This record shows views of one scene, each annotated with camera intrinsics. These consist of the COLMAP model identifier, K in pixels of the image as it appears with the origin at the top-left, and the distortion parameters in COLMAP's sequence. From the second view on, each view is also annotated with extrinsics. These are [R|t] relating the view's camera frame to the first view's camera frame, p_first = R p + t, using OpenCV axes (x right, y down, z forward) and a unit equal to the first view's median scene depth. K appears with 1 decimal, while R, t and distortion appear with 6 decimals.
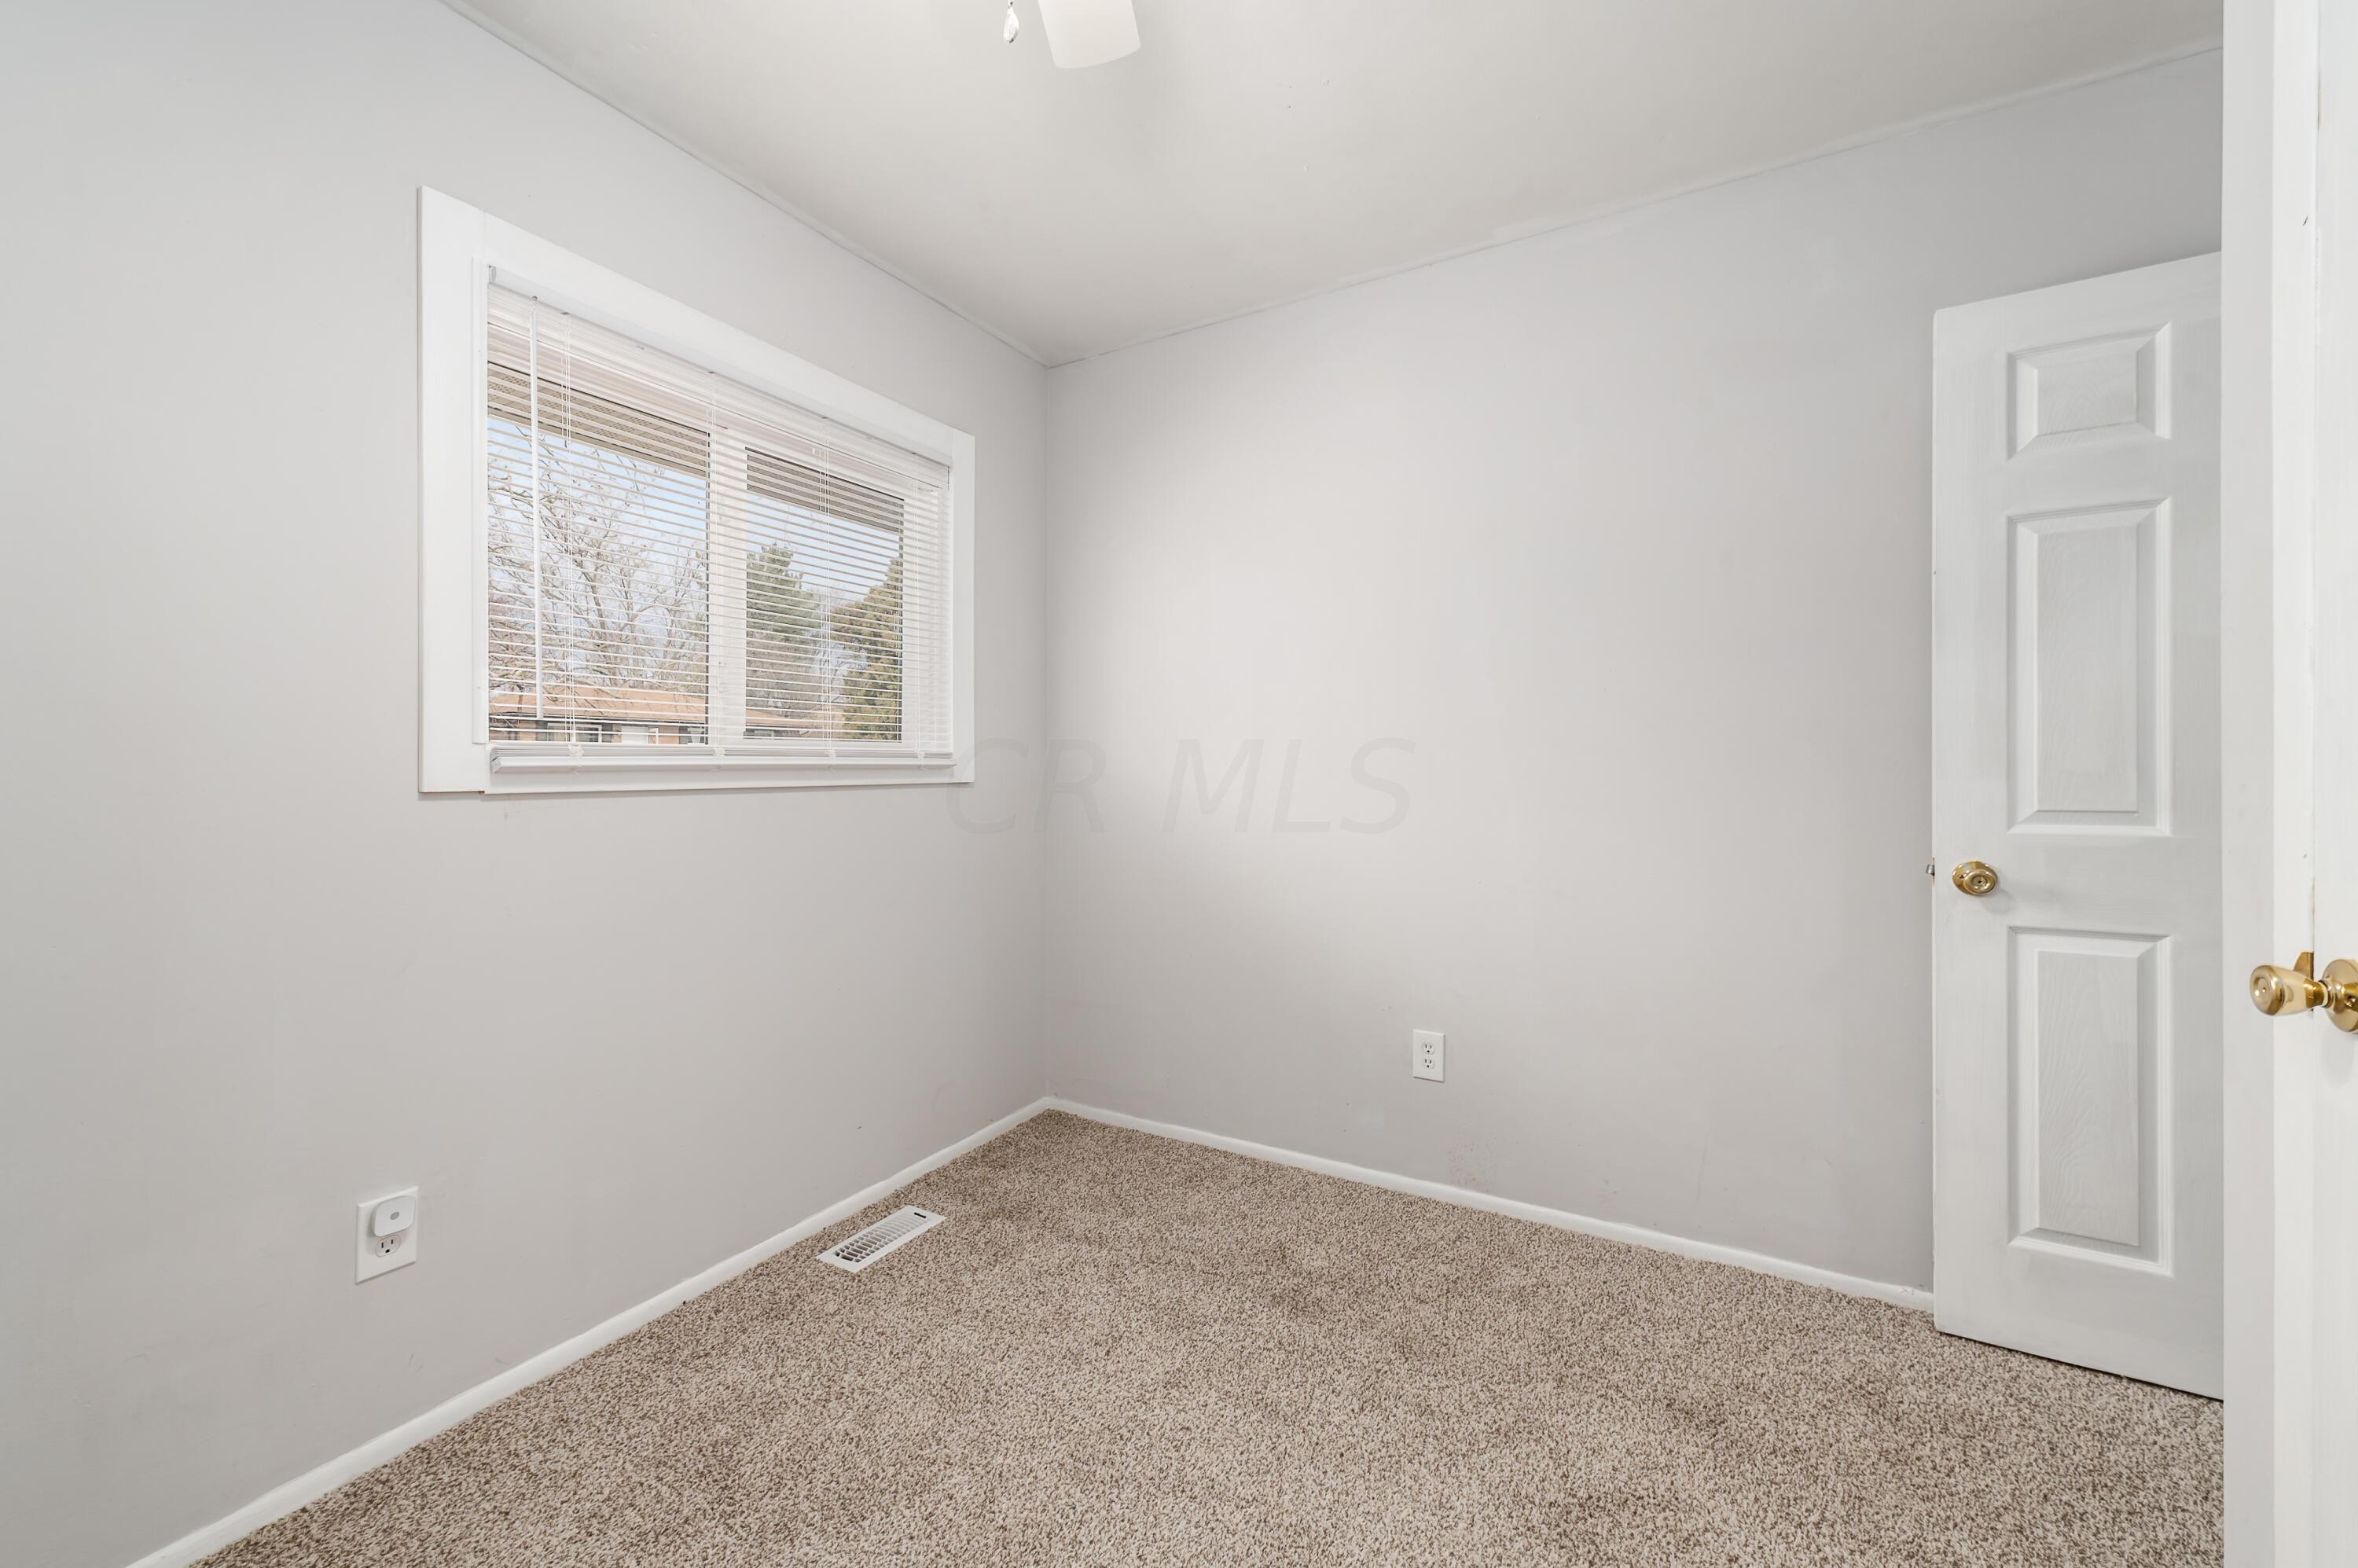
lens RADIAL K [[961.1, 0, 1172.5], [0, 961.1, 774.4], [0, 0, 1]] dist [0.011912, 0.000099]
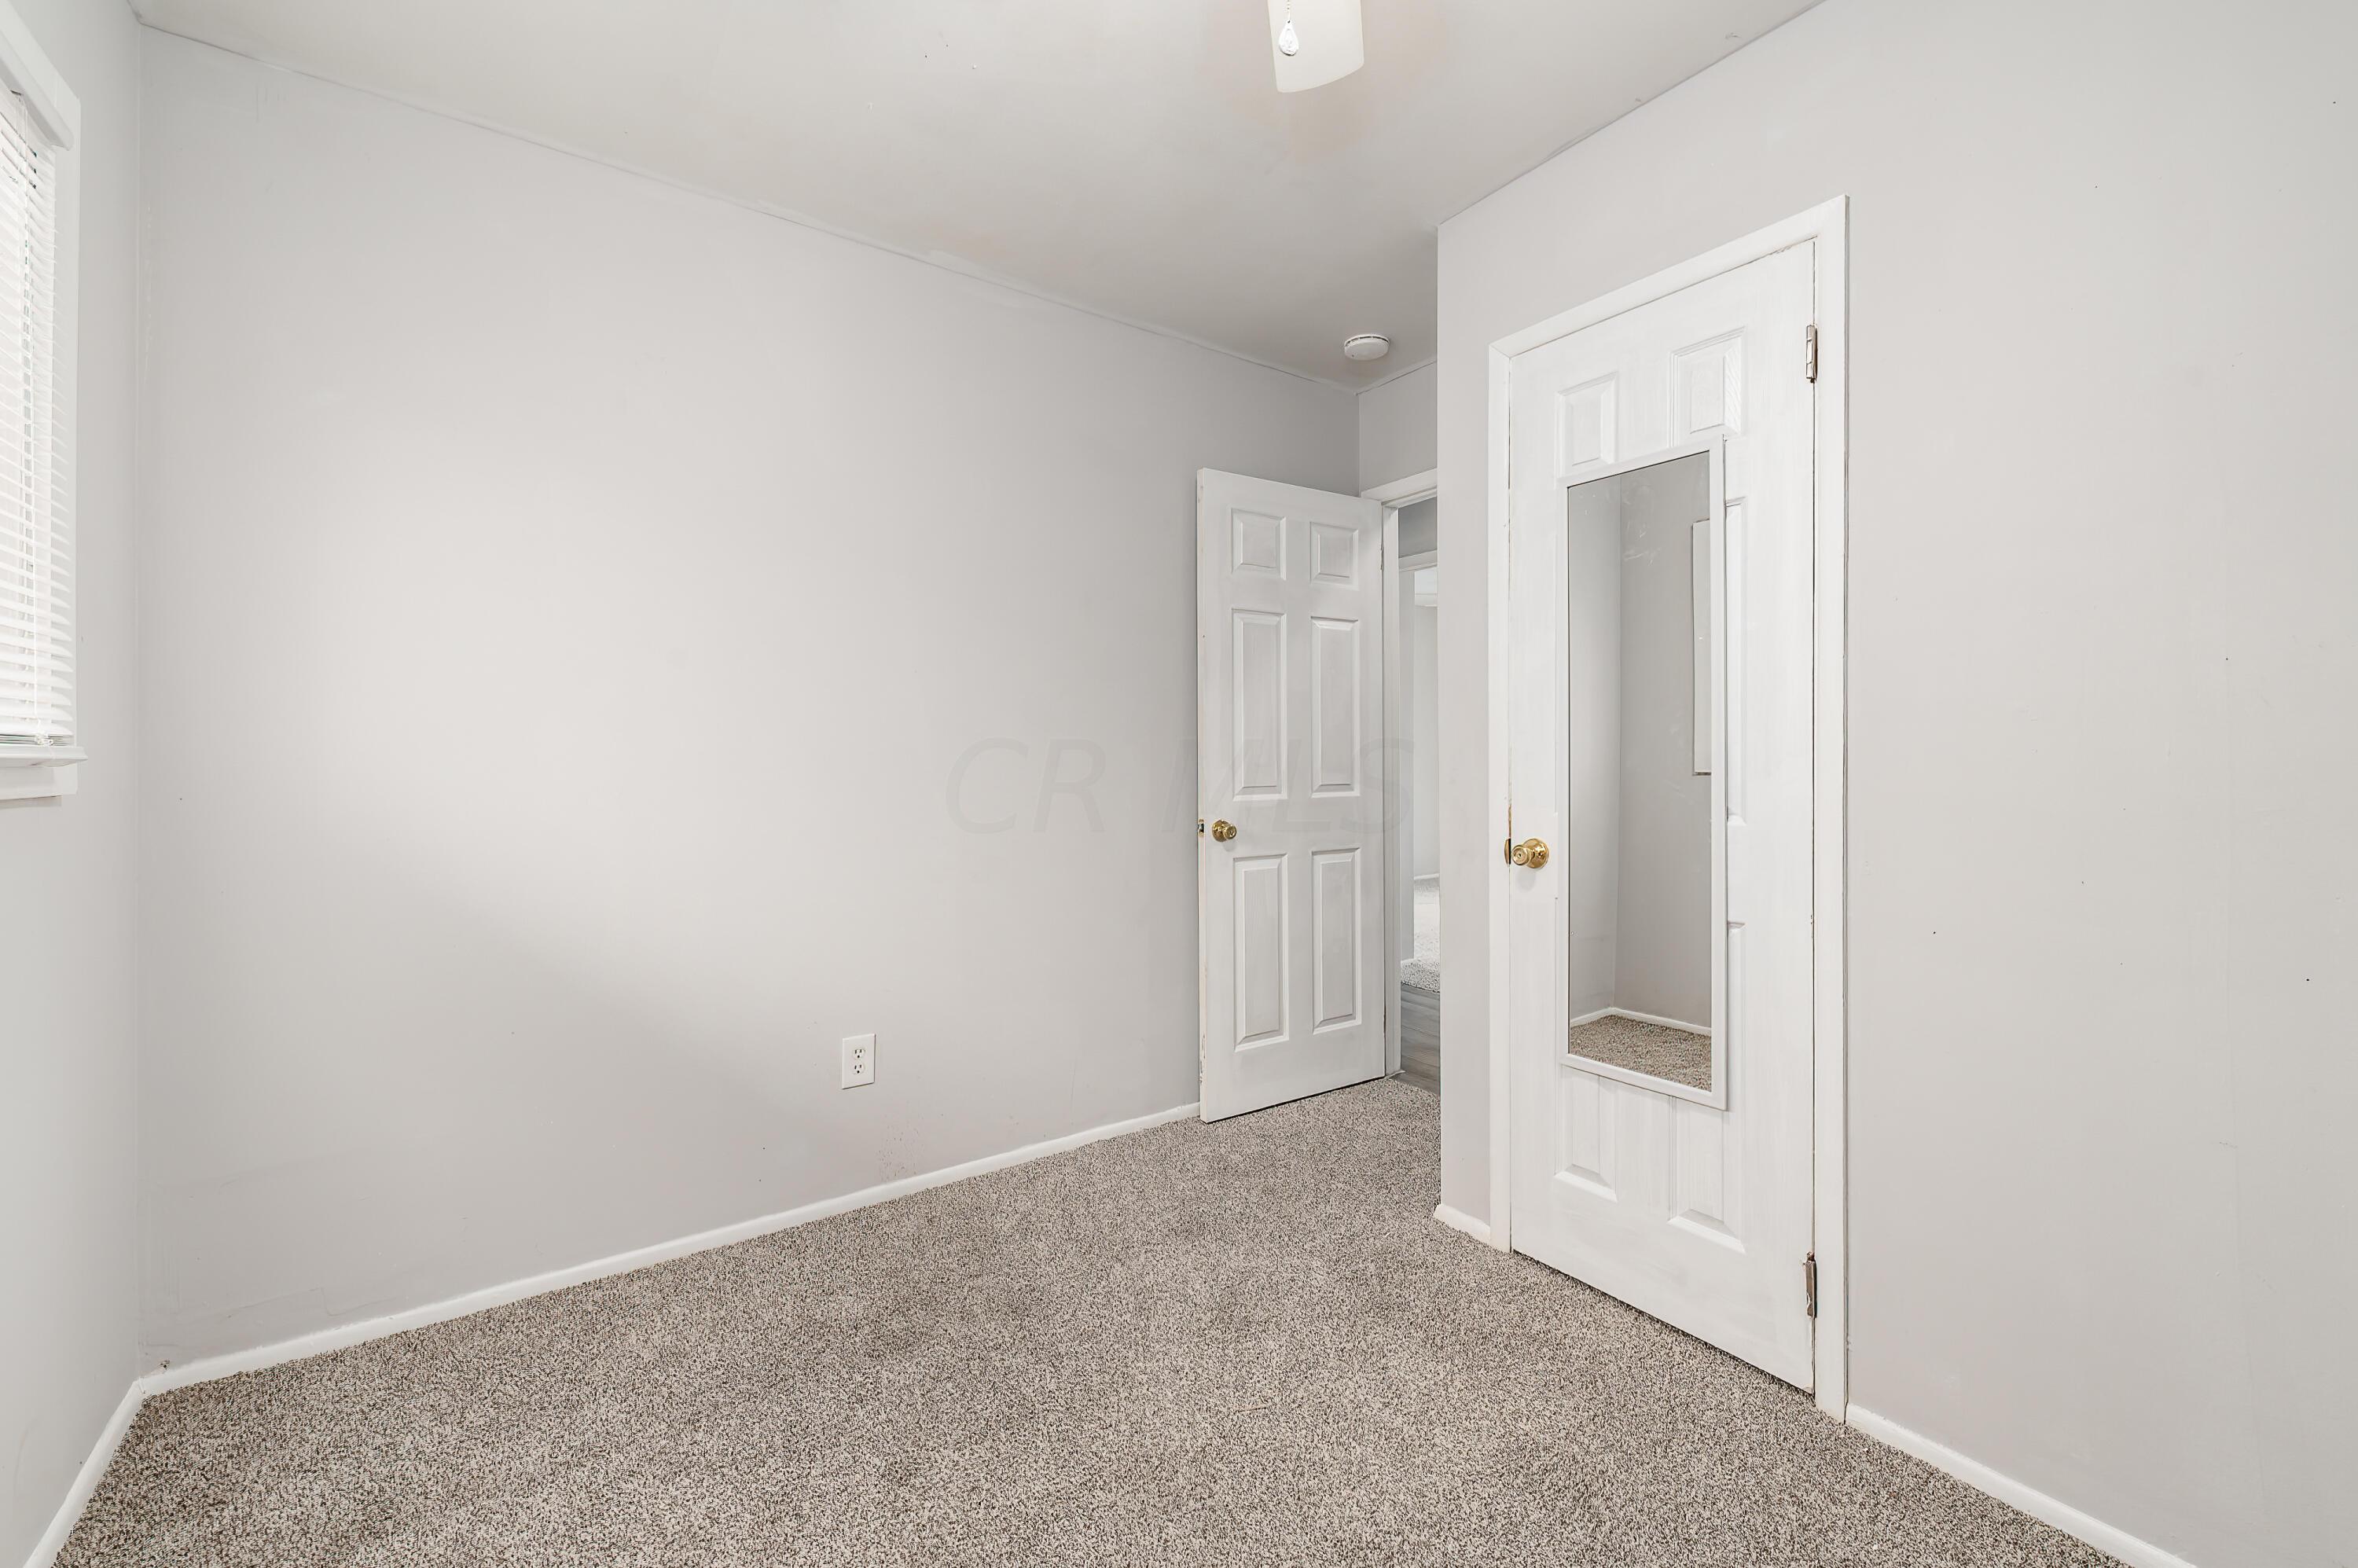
lens RADIAL K [[993.9, 0, 1184.9], [0, 993.9, 775.9], [0, 0, 1]] dist [0.004733, -0.000651]
pose [[0.390439, -0.012611, 0.920542, -0.661434], [0.013402, 0.999878, 0.008013, 0.003118], [-0.920531, 0.009209, 0.390561, 0.389911]]
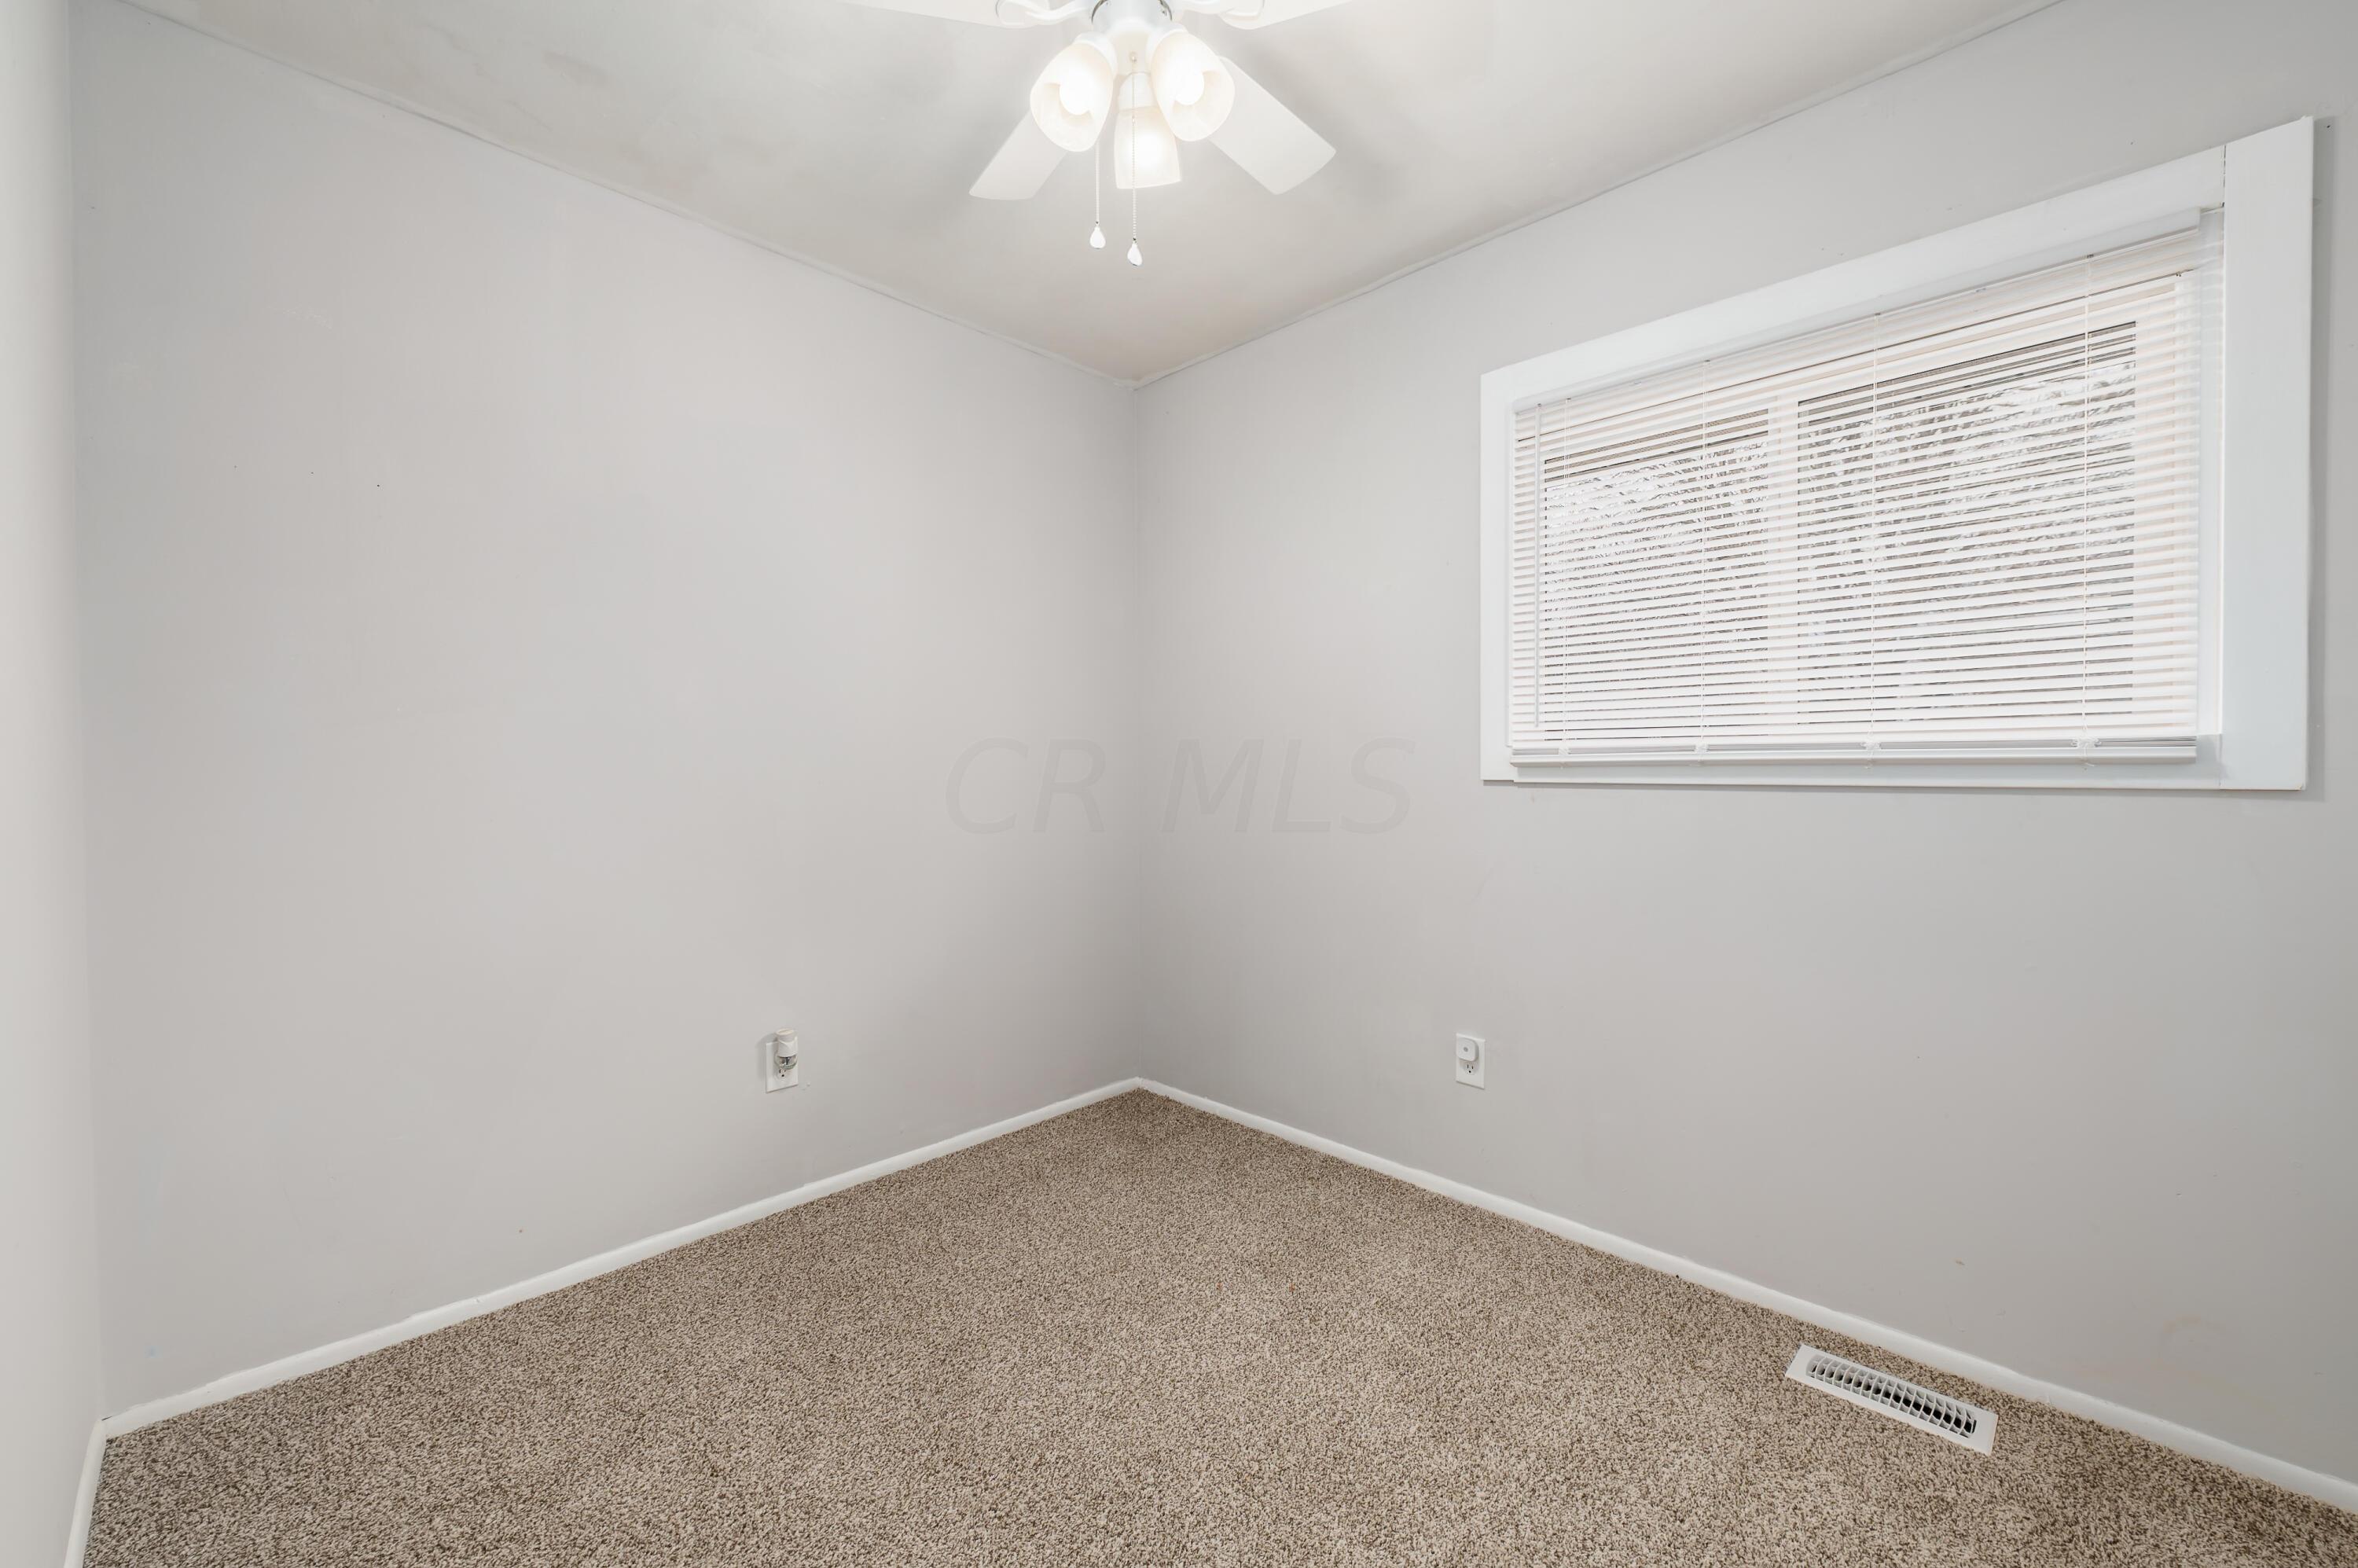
lens RADIAL K [[993.9, 0, 1182.6], [0, 993.9, 776.7], [0, 0, 1]] dist [0.004733, -0.000651]
pose [[-0.293412, 0.018878, -0.955800, 0.701332], [0.000339, 0.999807, 0.019643, -0.014295], [0.955986, 0.005439, -0.293362, 0.844362]]
